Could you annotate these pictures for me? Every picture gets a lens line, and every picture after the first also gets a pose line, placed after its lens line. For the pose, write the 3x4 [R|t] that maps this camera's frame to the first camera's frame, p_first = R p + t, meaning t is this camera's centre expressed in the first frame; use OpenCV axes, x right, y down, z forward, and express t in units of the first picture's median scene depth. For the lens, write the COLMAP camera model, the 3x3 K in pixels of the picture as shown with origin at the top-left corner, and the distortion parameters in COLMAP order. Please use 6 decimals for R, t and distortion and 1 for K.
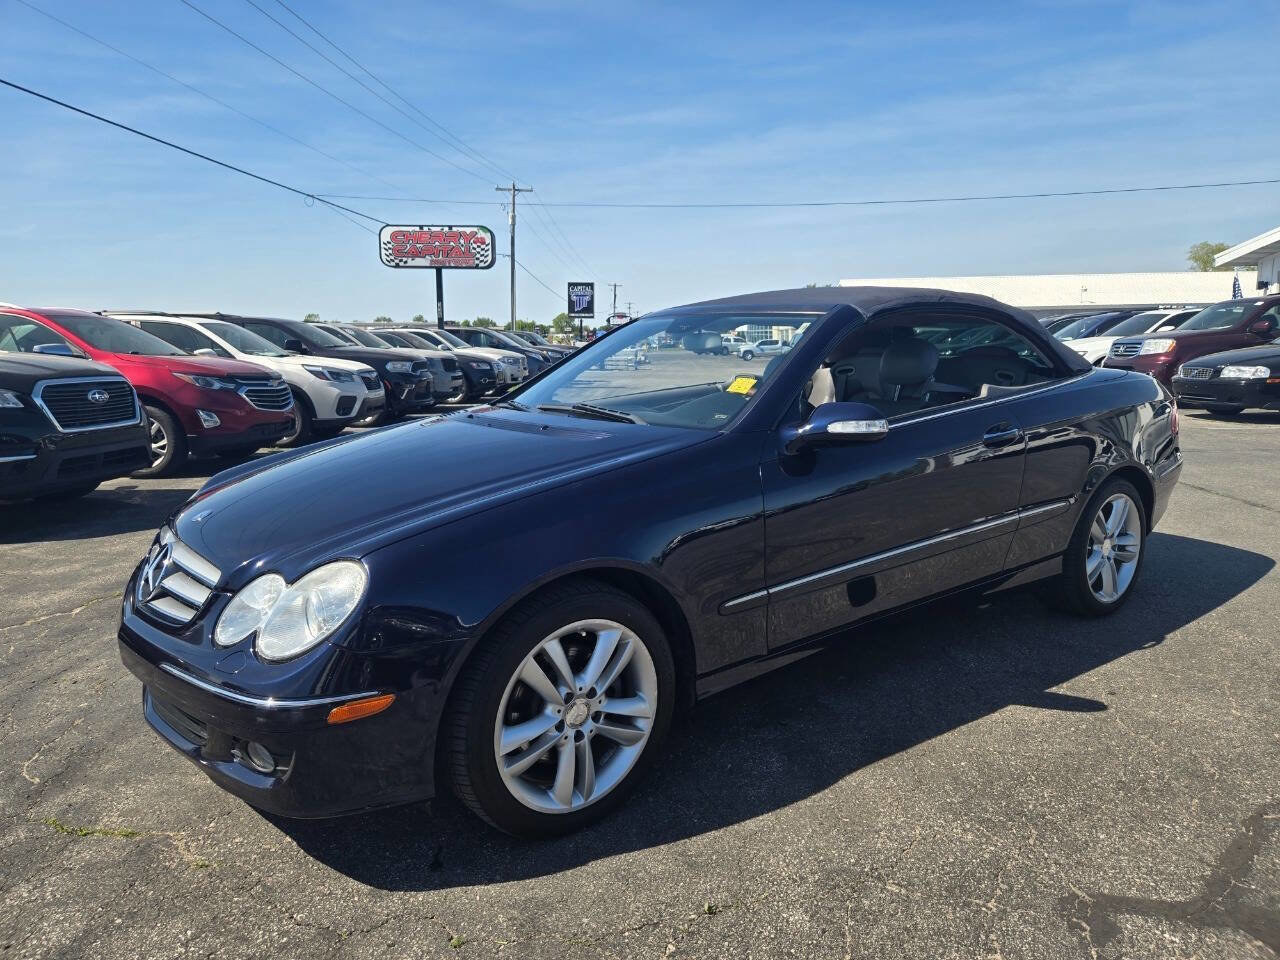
lens RADIAL K [[846.1, 0, 635.4], [0, 846.1, 470.8], [0, 0, 1]] dist [0.073362, -0.065924]
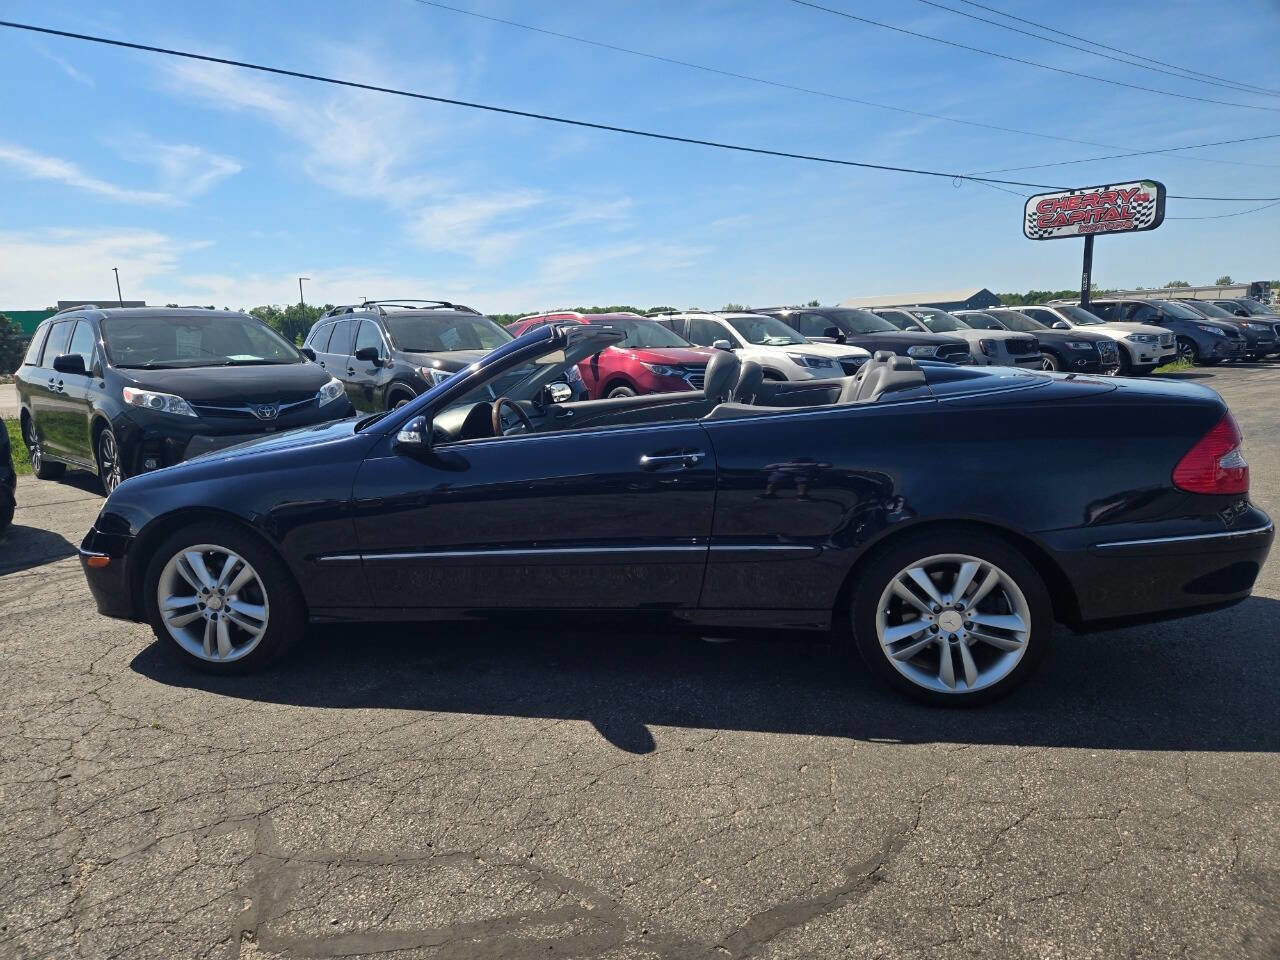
lens RADIAL K [[846.1, 0, 635.4], [0, 846.1, 470.8], [0, 0, 1]] dist [0.073362, -0.065924]
pose [[0.675733, 0.102574, -0.729975, 0.134752], [-0.081968, 0.994586, 0.063879, -0.010480], [0.732575, 0.016669, 0.680482, 0.040605]]
